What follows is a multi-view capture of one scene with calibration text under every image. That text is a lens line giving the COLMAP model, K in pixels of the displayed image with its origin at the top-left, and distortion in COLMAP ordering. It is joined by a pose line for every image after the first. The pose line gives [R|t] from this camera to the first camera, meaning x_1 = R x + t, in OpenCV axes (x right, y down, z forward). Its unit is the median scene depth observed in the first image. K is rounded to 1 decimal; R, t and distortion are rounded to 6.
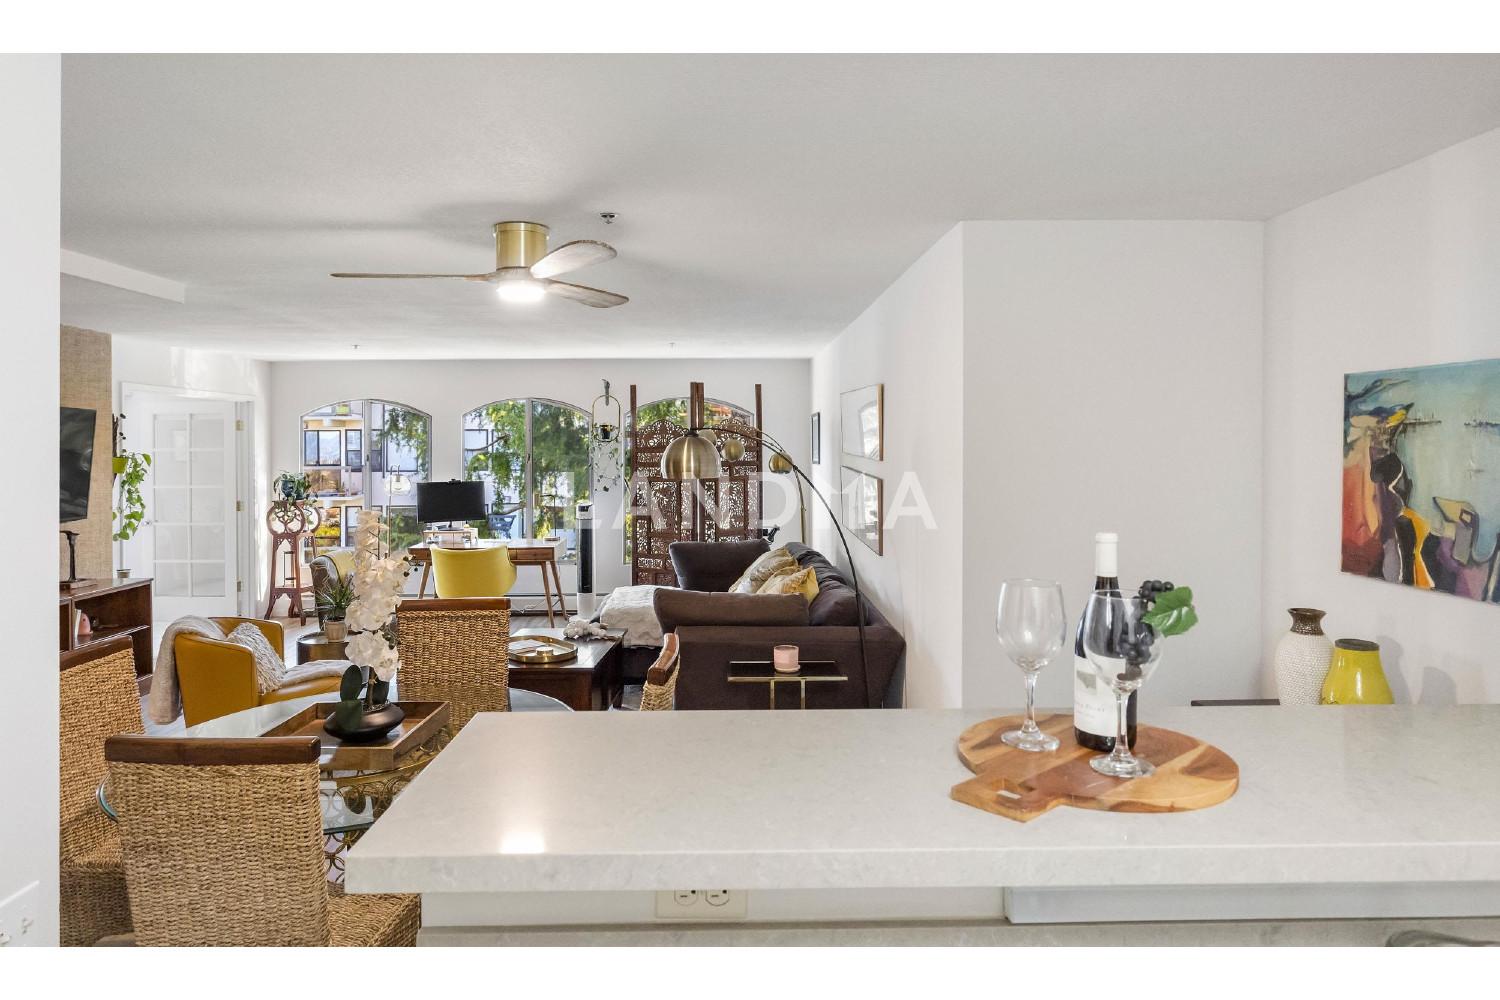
lens RADIAL K [[935.5, 0, 750.0], [0, 935.5, 500.0], [0, 0, 1]] dist [0.002254, 0.000224]
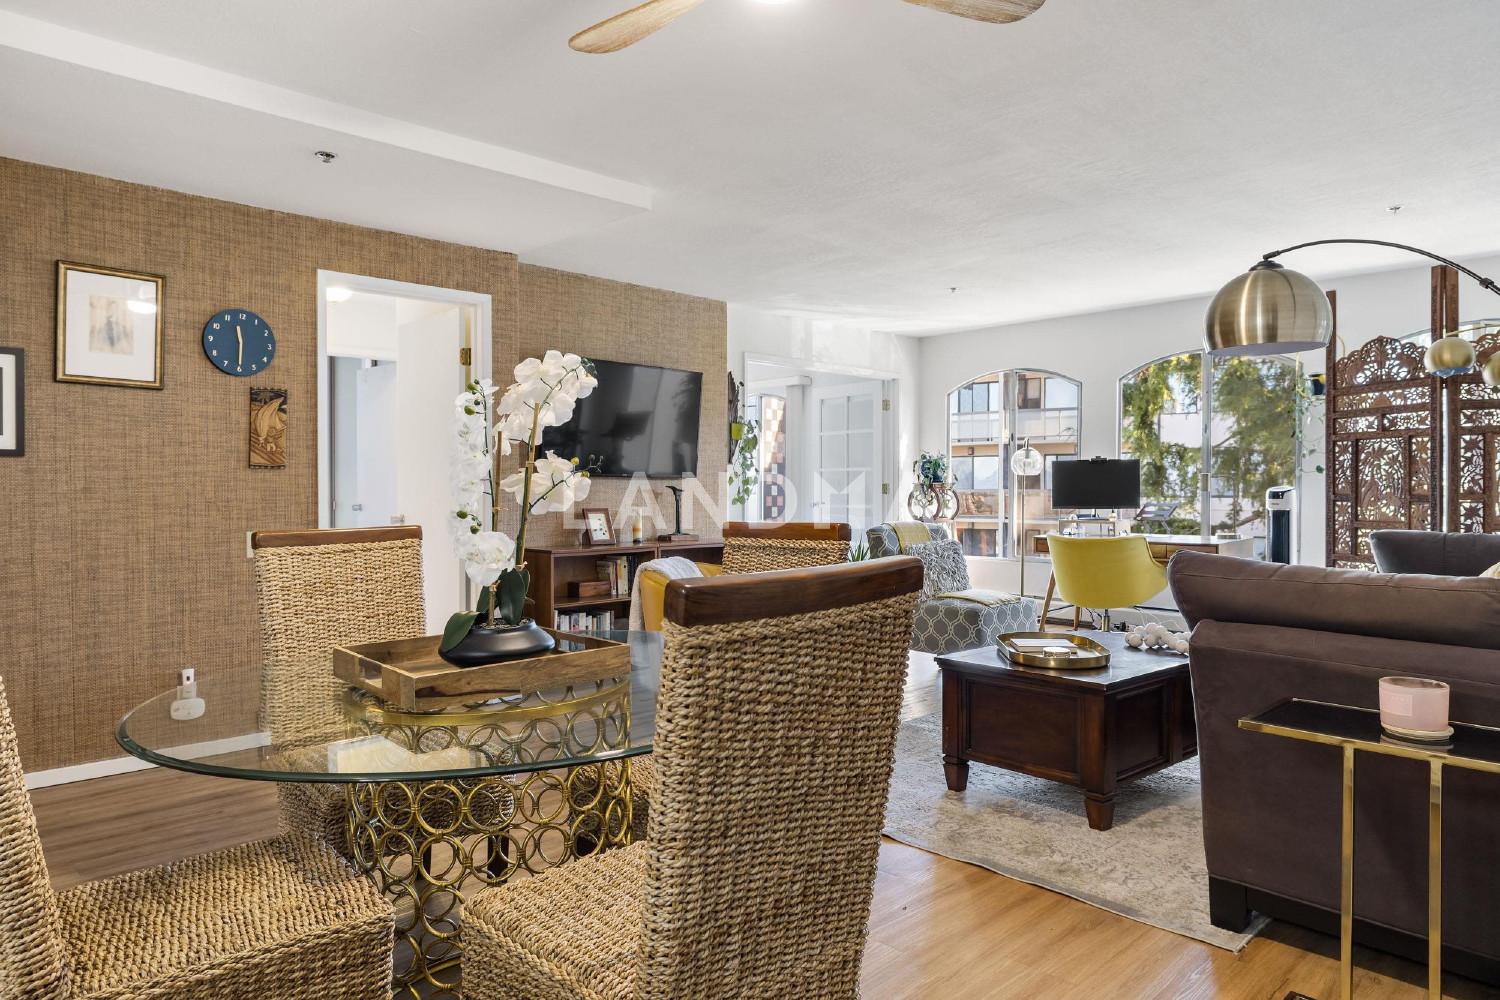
lens RADIAL K [[935.5, 0, 750.0], [0, 935.5, 500.0], [0, 0, 1]] dist [0.002254, 0.000224]
pose [[0.673880, 0.009801, -0.738775, 0.097706], [-0.044227, 0.998654, -0.027093, 0.064981], [0.737516, 0.050932, 0.673407, 0.313698]]
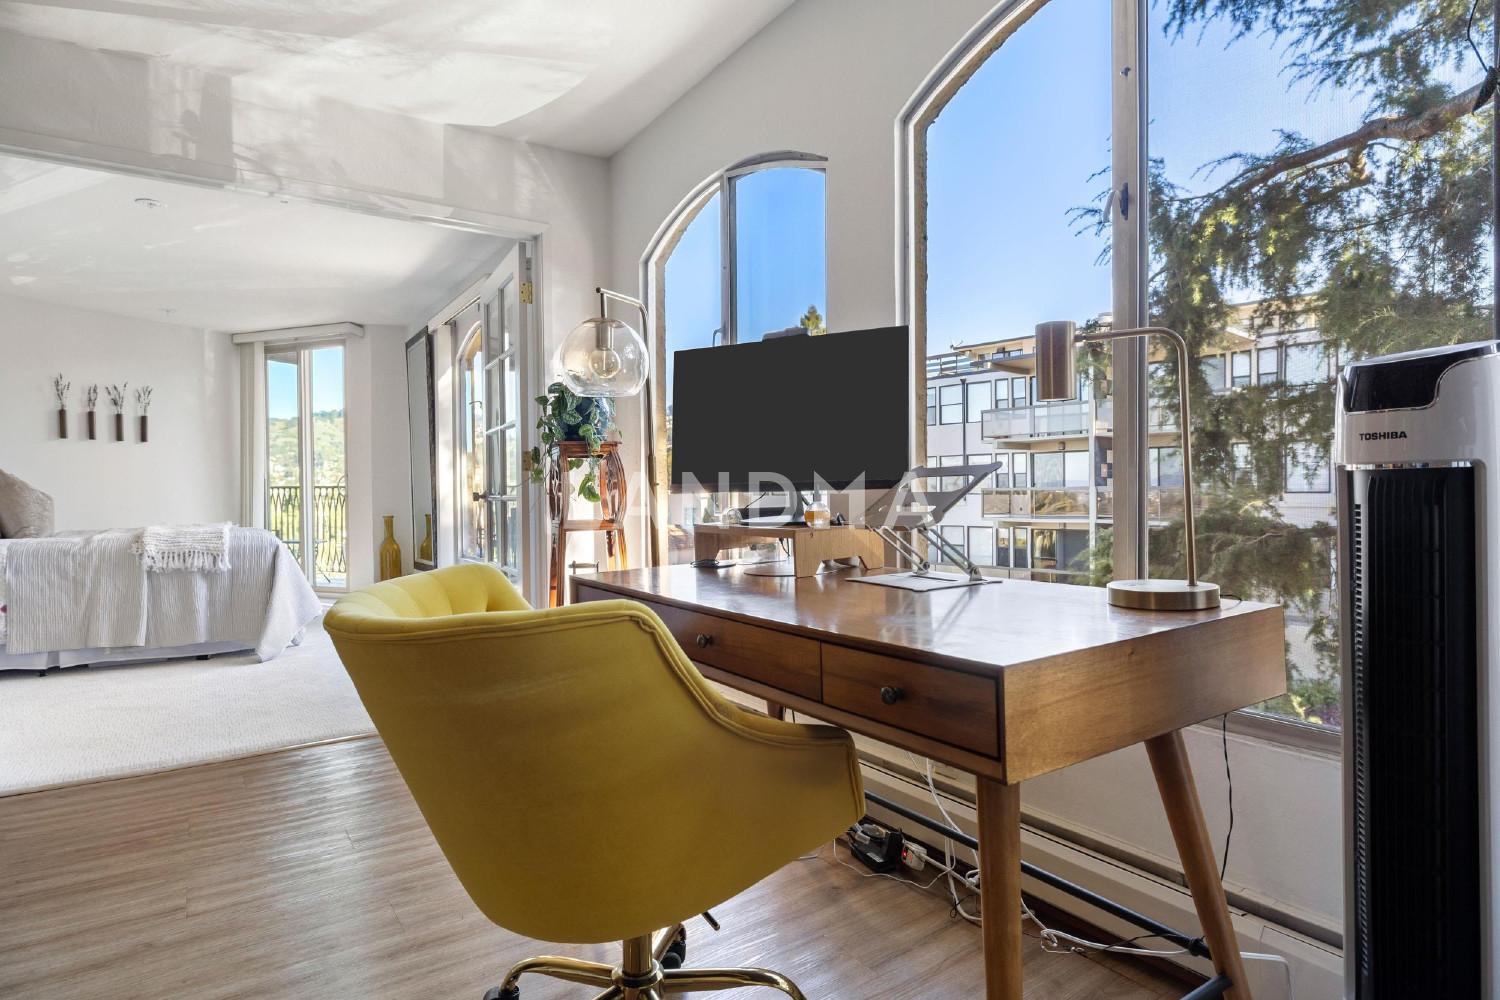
lens RADIAL K [[879.7, 0, 750.0], [0, 879.7, 500.0], [0, 0, 1]] dist [0.002687, 0.000581]
pose [[0.560201, -0.006644, -0.828330, -0.167931], [-0.029624, 0.999167, -0.028049, 0.040247], [0.827827, 0.040252, 0.559538, 1.134072]]
